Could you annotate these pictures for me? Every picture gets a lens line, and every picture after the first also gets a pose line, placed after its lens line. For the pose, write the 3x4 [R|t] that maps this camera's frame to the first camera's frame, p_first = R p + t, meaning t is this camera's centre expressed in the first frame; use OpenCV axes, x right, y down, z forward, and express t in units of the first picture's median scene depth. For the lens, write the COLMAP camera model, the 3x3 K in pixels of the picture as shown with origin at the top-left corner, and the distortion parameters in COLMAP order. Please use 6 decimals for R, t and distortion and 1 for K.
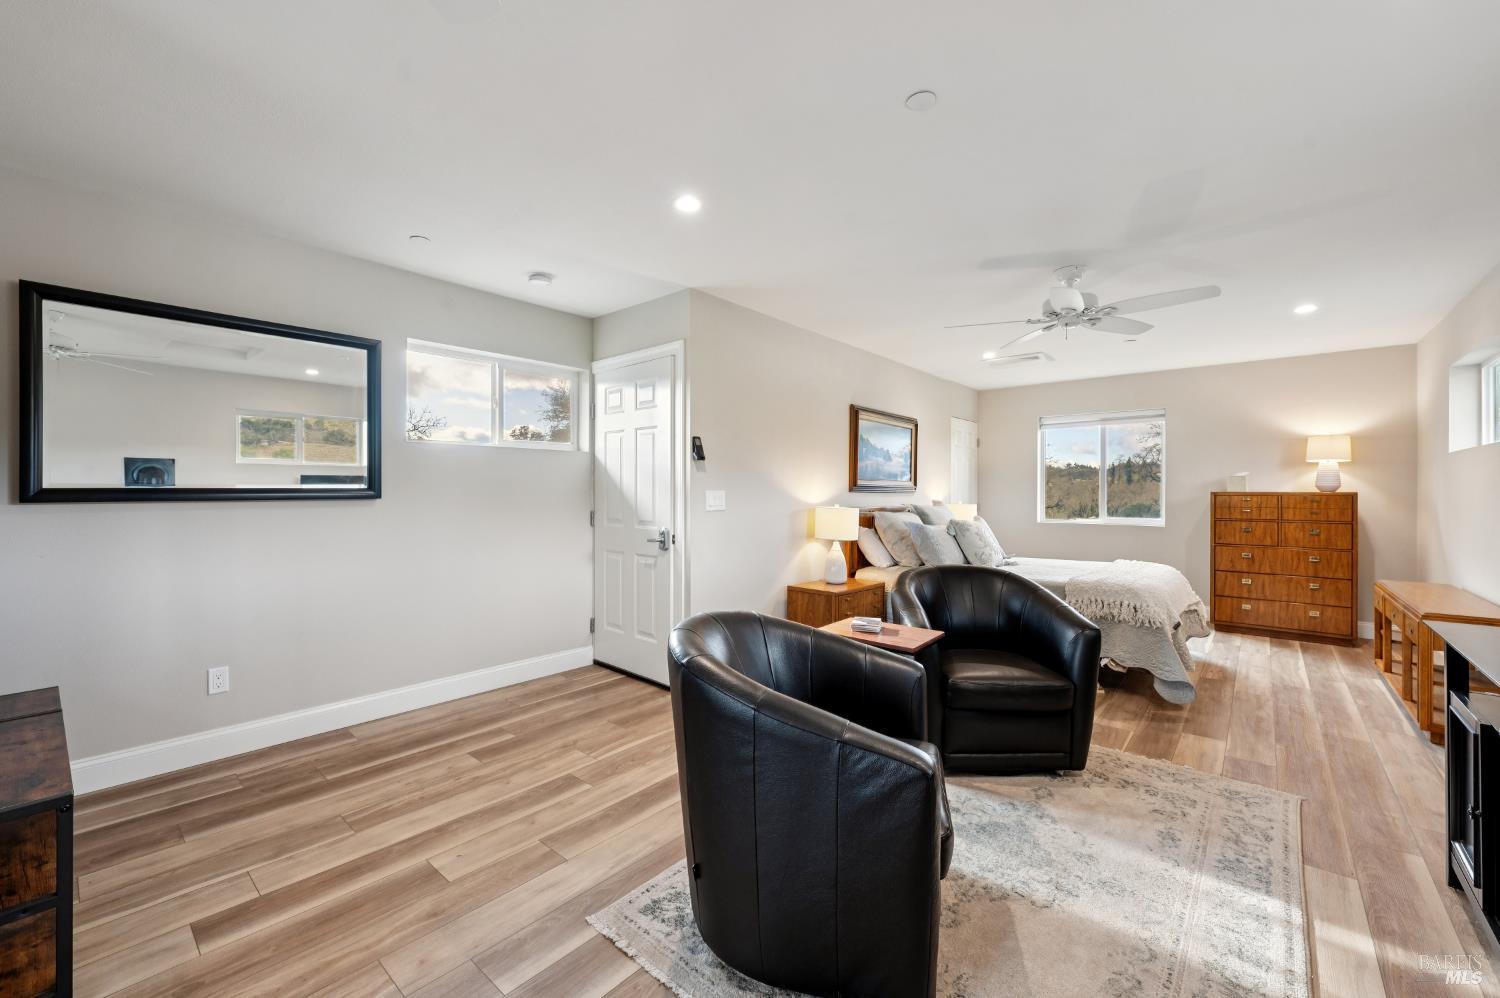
lens RADIAL K [[597.9, 0, 748.9], [0, 597.9, 491.7], [0, 0, 1]] dist [0.000139, 0.000783]
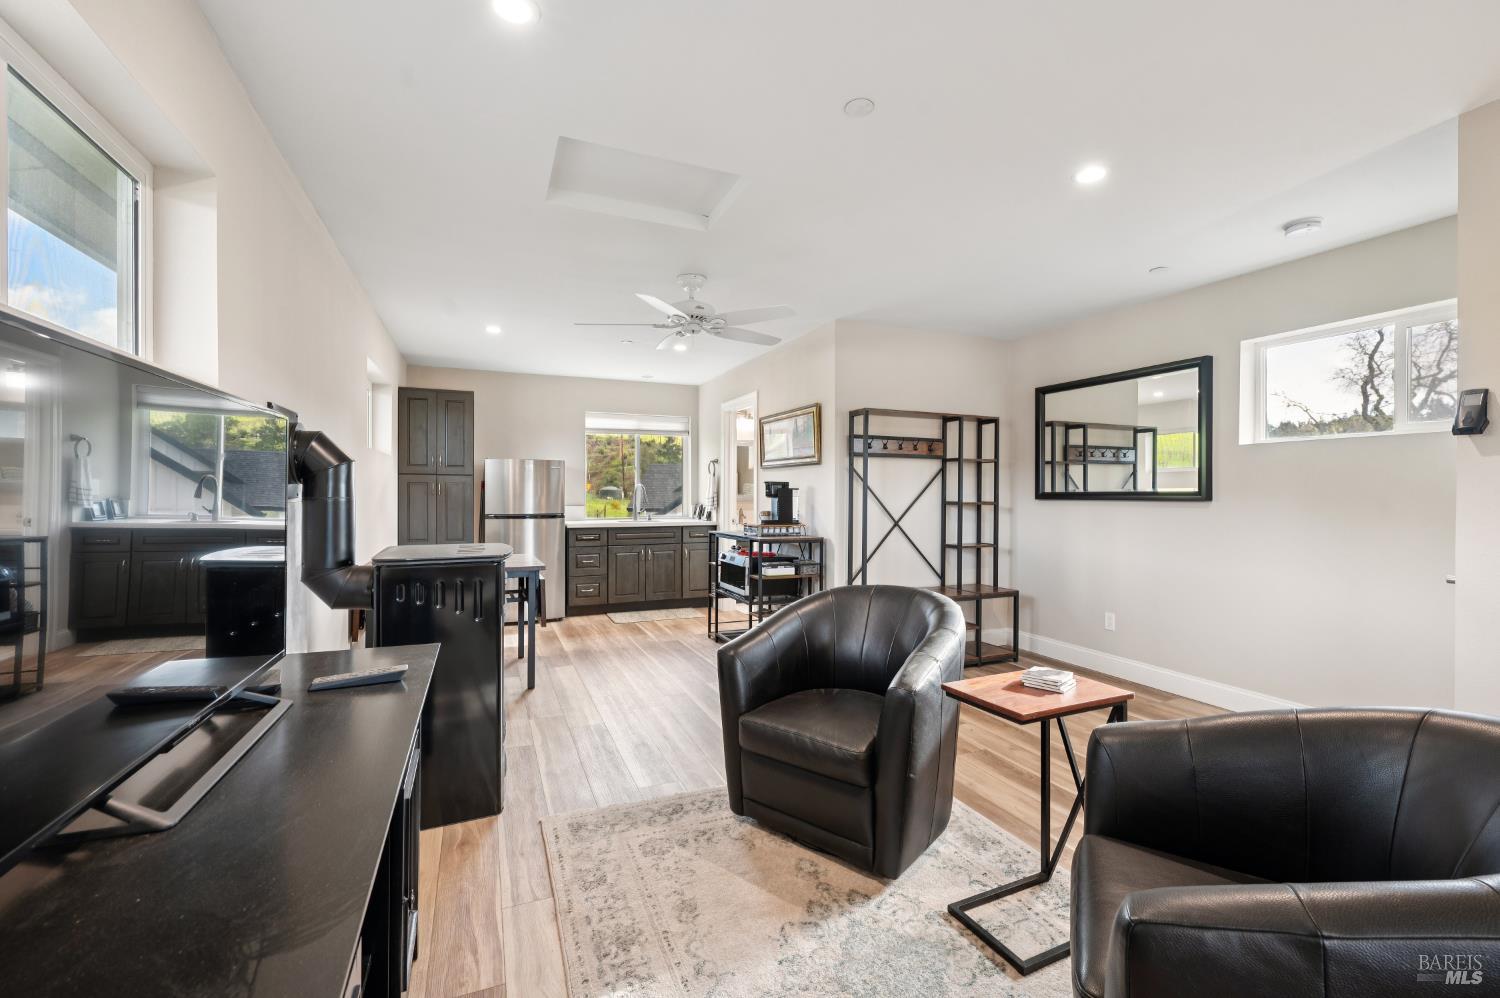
lens RADIAL K [[633.4, 0, 751.3], [0, 633.4, 493.6], [0, 0, 1]] dist [-0.007939, -0.000082]
pose [[-0.441058, -0.002545, -0.897475, 0.727120], [-0.004229, 0.999991, -0.000758, 0.003231], [0.897469, 0.003461, -0.441065, 0.716518]]
